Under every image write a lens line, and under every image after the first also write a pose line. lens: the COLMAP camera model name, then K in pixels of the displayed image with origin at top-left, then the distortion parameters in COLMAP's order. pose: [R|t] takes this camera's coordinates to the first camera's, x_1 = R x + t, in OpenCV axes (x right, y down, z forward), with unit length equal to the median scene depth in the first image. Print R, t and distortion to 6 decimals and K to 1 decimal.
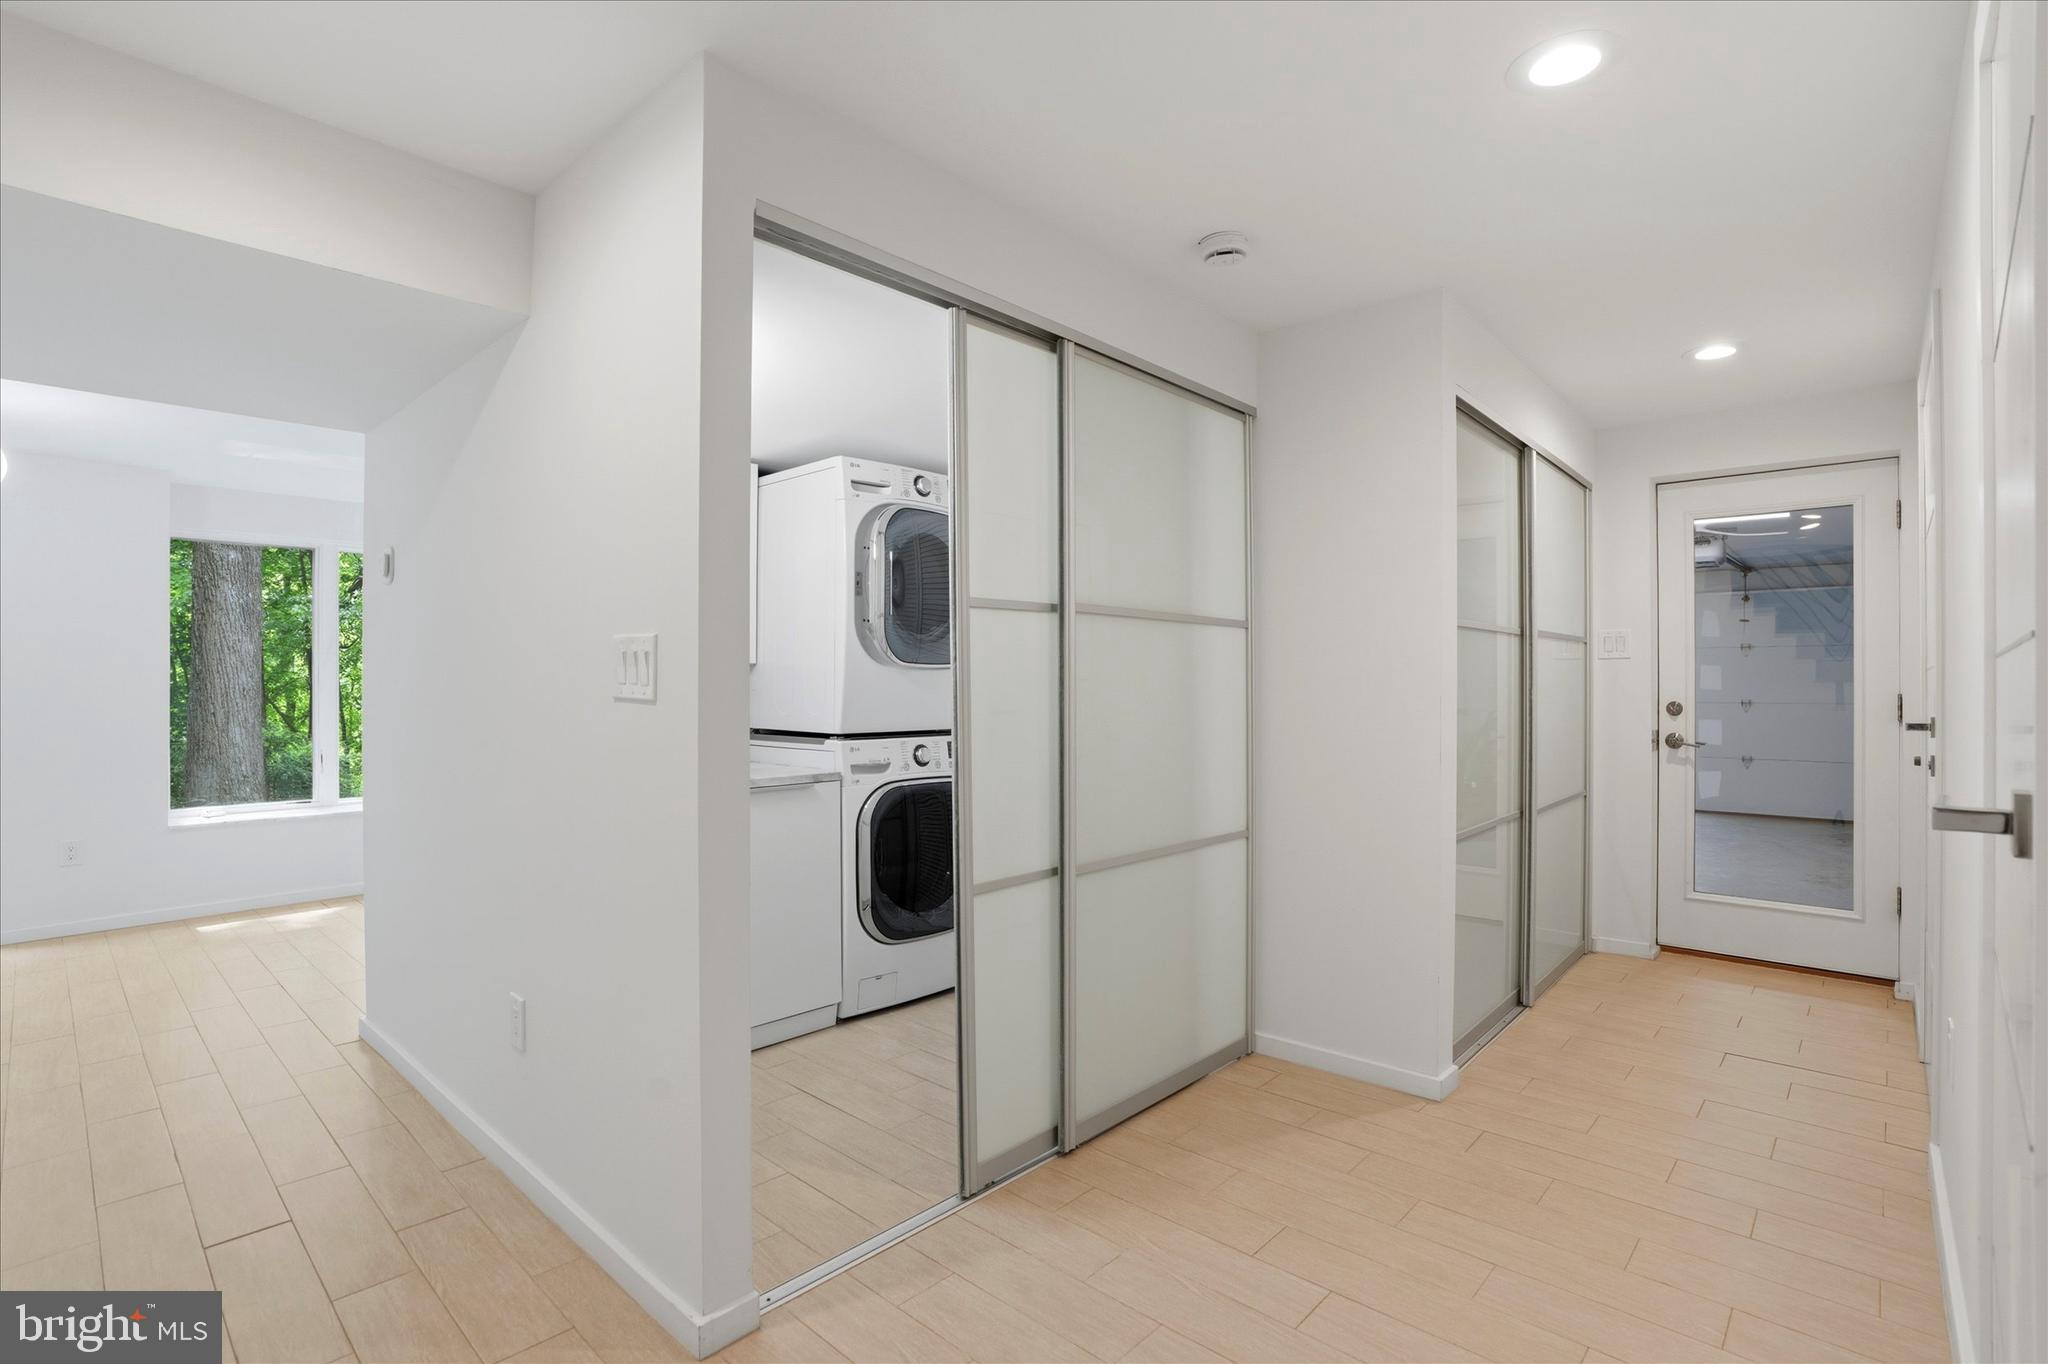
lens RADIAL K [[998.3, 0, 1024.0], [0, 998.3, 682.0], [0, 0, 1]] dist [-0.059393, 0.000872]
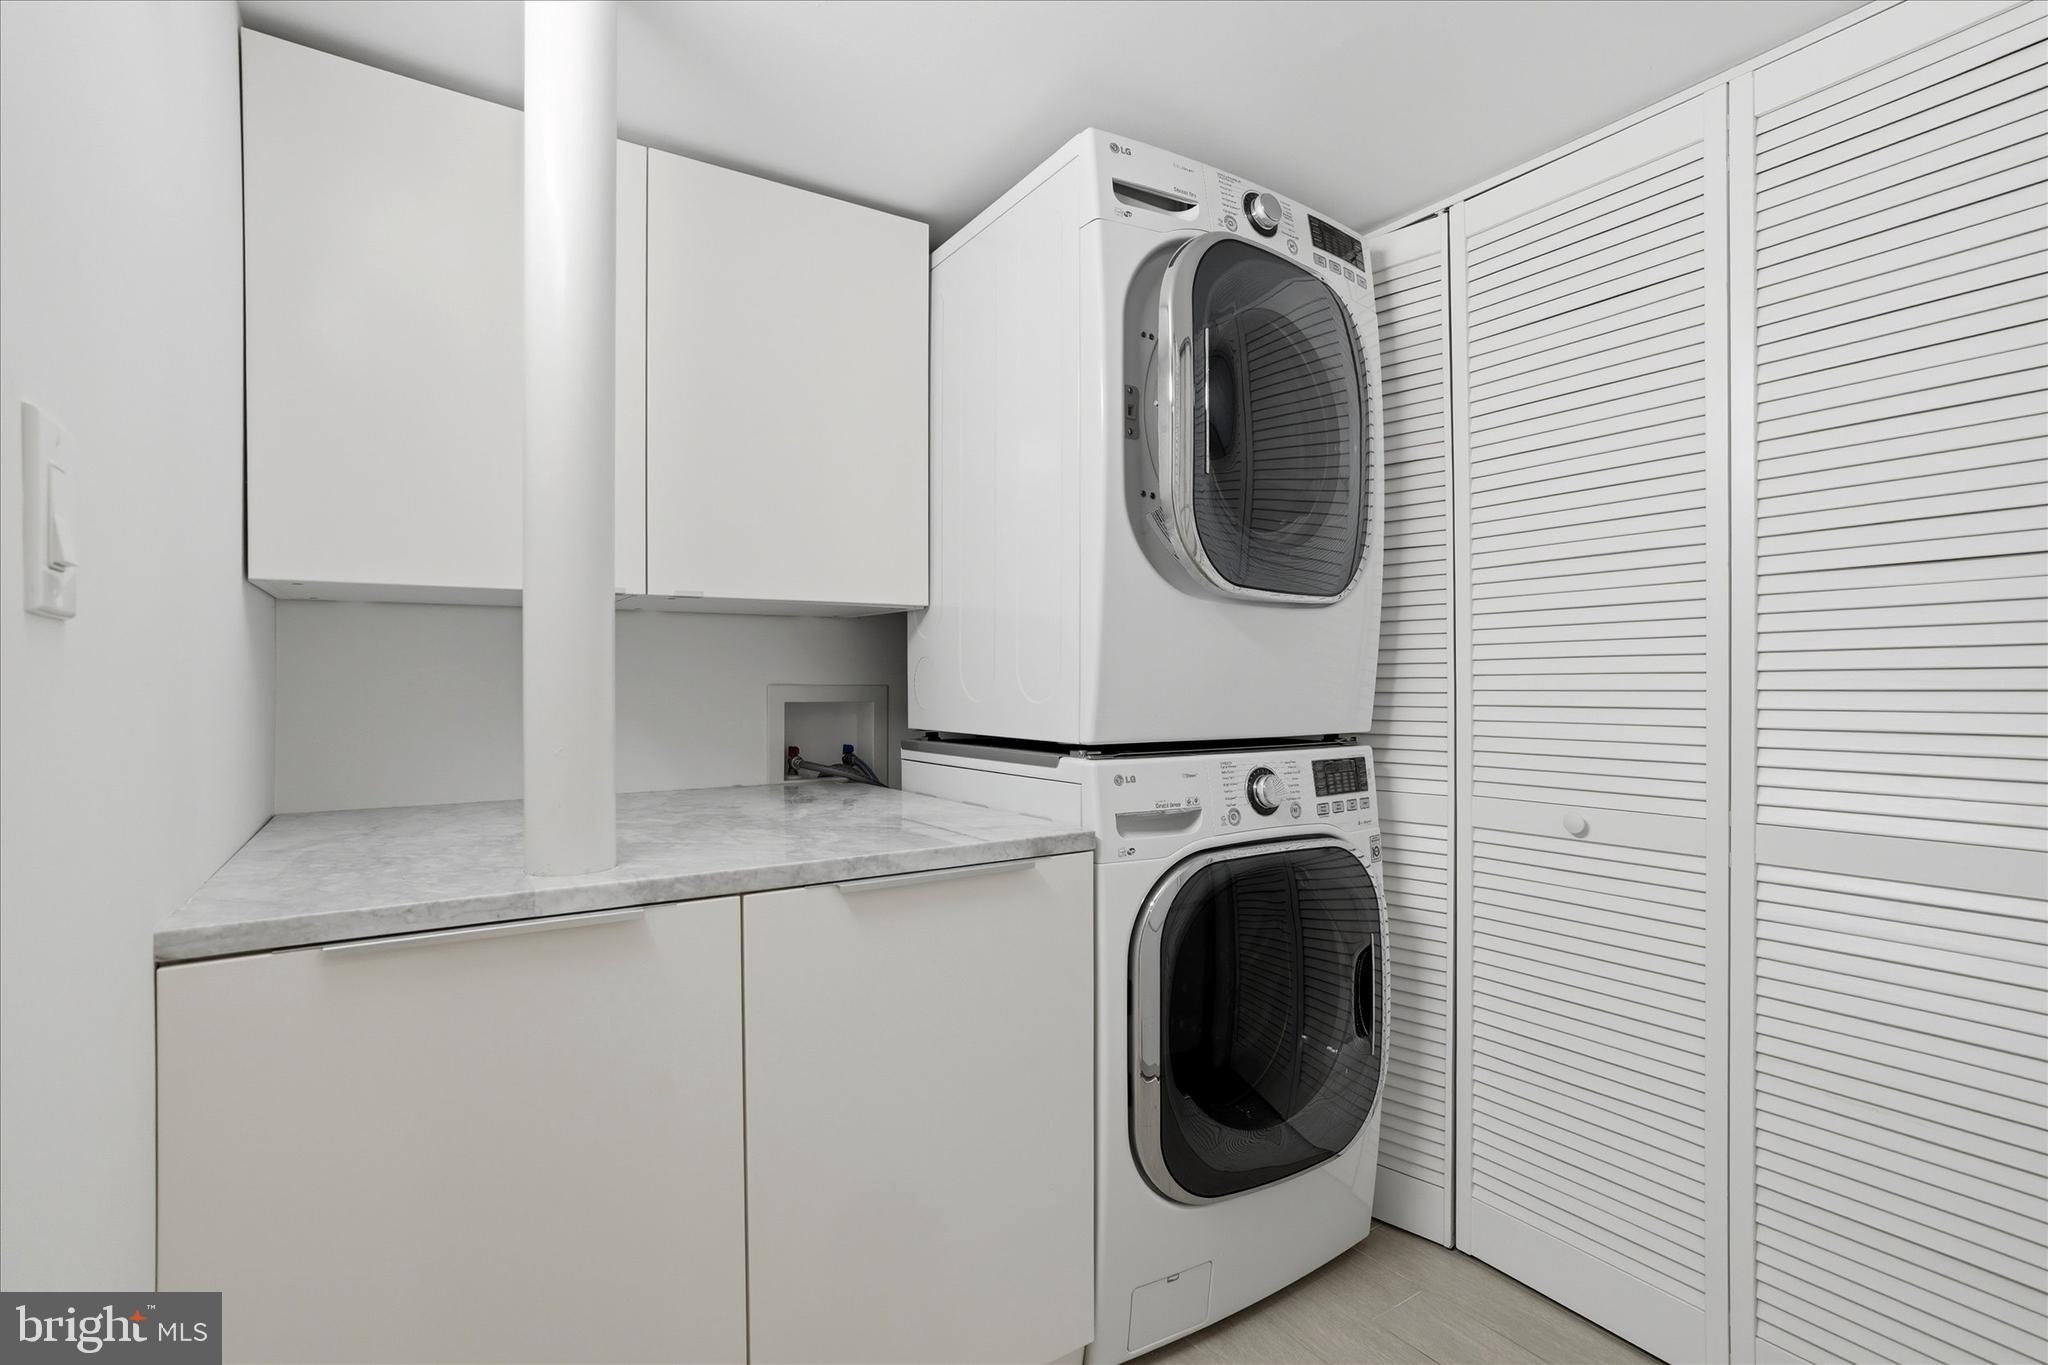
lens RADIAL K [[998.3, 0, 1024.0], [0, 998.3, 682.5], [0, 0, 1]] dist [-0.059393, 0.000872]
pose [[0.973059, -0.003067, -0.230535, -0.109671], [0.003280, 0.999994, 0.000541, 0.023153], [0.230533, -0.001283, 0.973064, 0.548109]]
